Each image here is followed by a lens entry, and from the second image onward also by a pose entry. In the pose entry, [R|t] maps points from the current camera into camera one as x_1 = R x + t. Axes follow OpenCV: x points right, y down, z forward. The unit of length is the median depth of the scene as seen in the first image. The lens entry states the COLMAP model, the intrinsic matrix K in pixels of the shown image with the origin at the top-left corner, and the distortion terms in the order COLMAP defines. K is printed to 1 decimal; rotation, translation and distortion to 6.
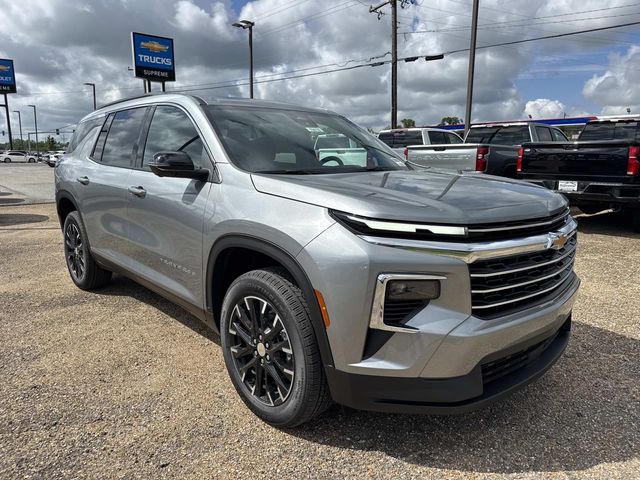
lens RADIAL K [[473.8, 0, 320.0], [0, 473.8, 240.0], [0, 0, 1]] dist [0.002645, -0.002110]
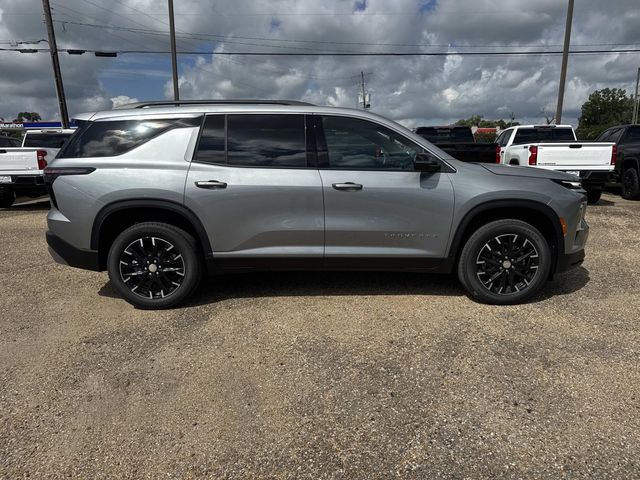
lens RADIAL K [[473.8, 0, 320.0], [0, 473.8, 240.0], [0, 0, 1]] dist [0.002645, -0.002110]
pose [[0.645225, -0.149634, 0.749196, -1.363621], [0.146556, 0.986662, 0.070845, -0.061108], [-0.749804, 0.064088, 0.658549, 0.258598]]
